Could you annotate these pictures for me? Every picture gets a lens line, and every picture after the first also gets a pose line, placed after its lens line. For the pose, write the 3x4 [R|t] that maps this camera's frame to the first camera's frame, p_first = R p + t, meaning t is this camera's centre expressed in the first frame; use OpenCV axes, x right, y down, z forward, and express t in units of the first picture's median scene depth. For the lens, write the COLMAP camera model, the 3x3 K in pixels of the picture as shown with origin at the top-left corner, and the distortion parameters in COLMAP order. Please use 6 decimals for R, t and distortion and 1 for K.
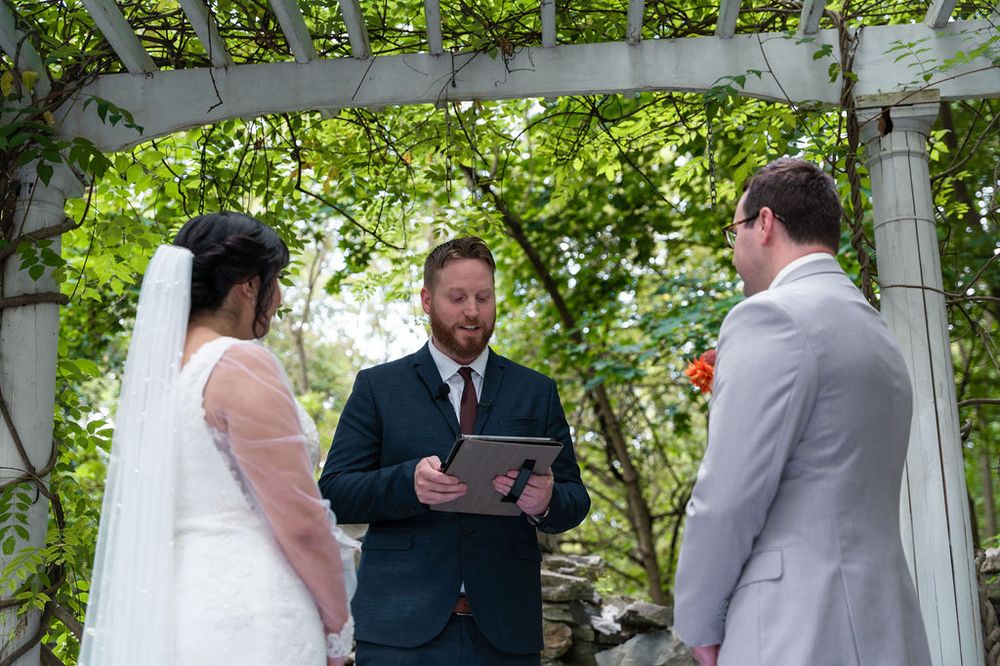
lens RADIAL K [[1557.2, 0, 501.1], [0, 1557.2, 331.1], [0, 0, 1]] dist [0.016253, 0.000000]
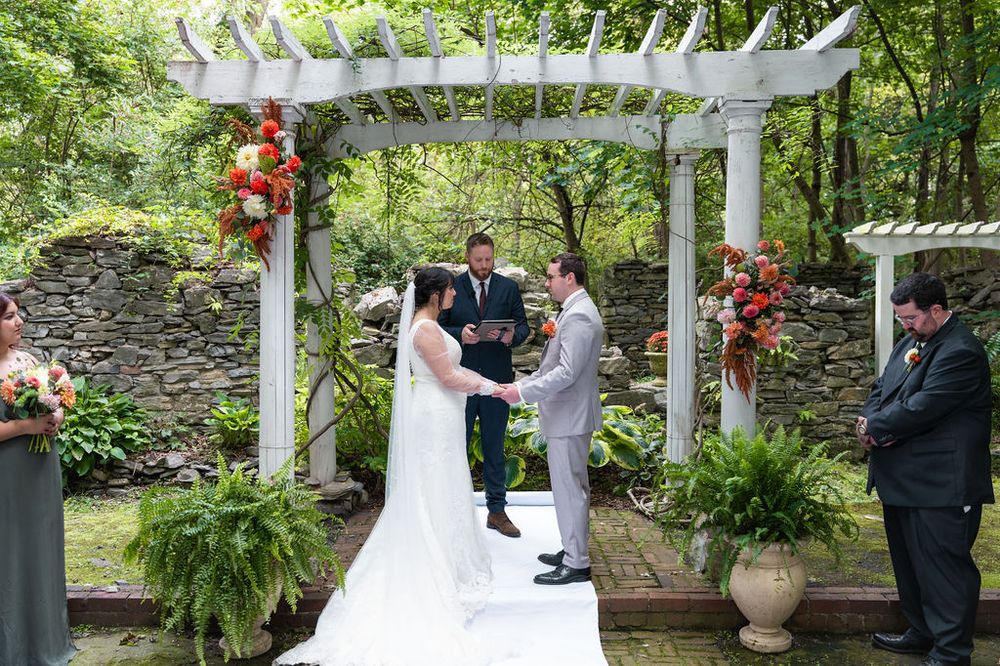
lens RADIAL K [[936.2, 0, 498.7], [0, 936.2, 334.3], [0, 0, 1]] dist [-0.013964, 0.000000]
pose [[0.999624, 0.015674, 0.022515, -0.052441], [-0.021632, 0.955099, 0.295495, -0.283765], [-0.016872, -0.295871, 0.955079, -0.420880]]
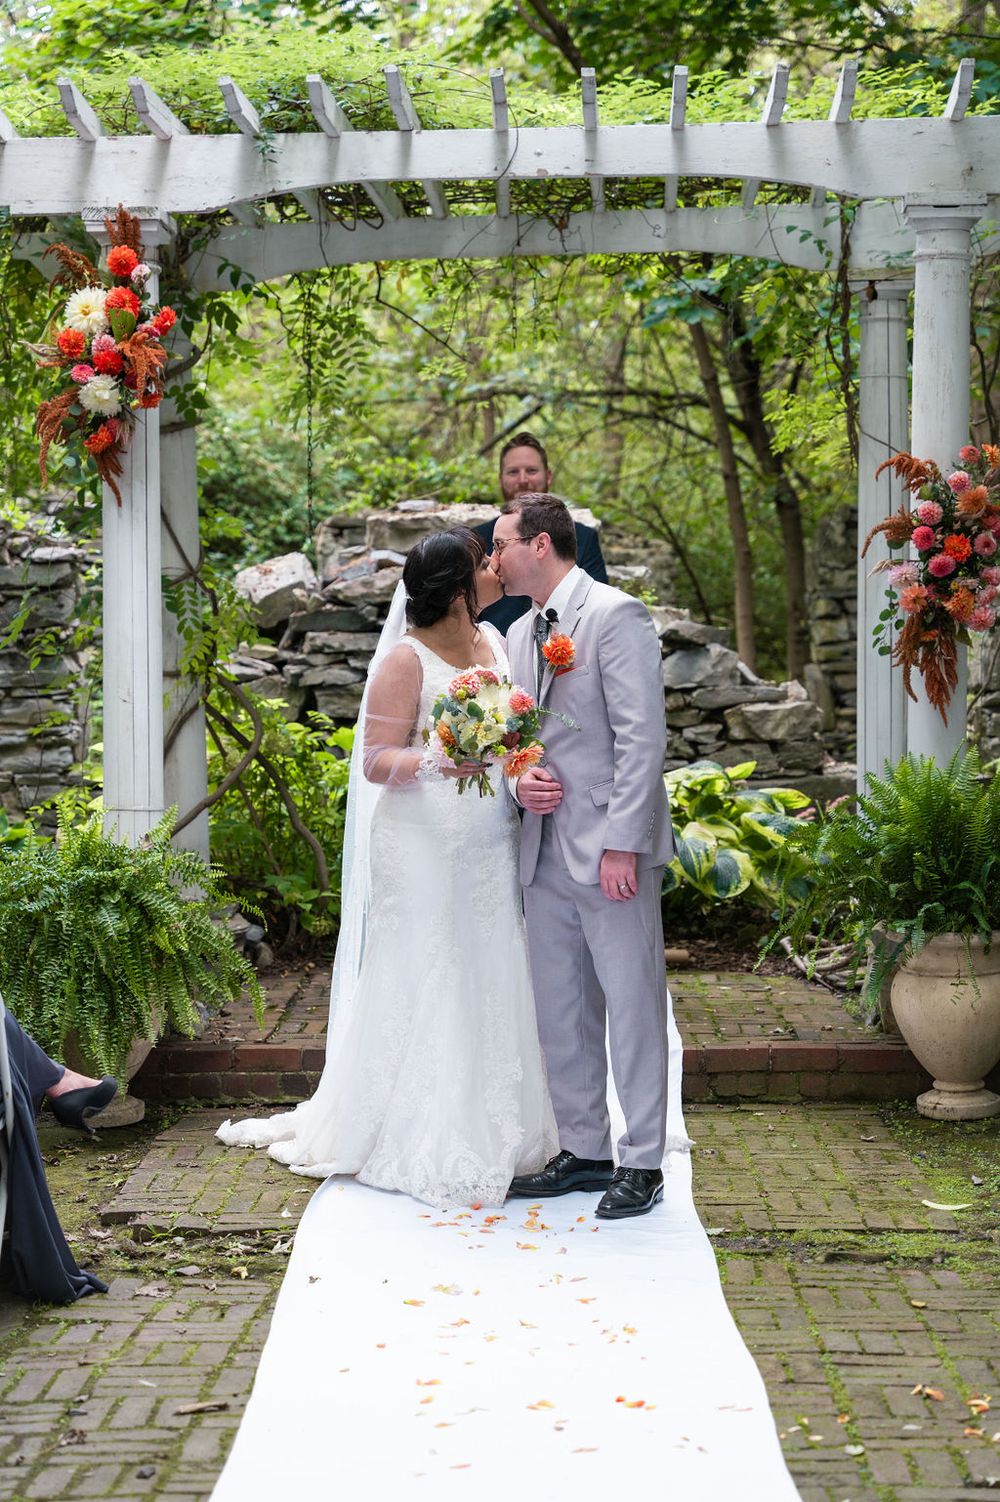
lens RADIAL K [[3026.0, 0, 540.0], [0, 3026.0, 764.5], [0, 0, 1]] dist [-0.033979, 0.000000]
pose [[0.999912, 0.009305, 0.009468, -0.031810], [-0.011707, 0.954367, 0.298407, -0.463609], [-0.006259, -0.298491, 0.954392, -1.315364]]
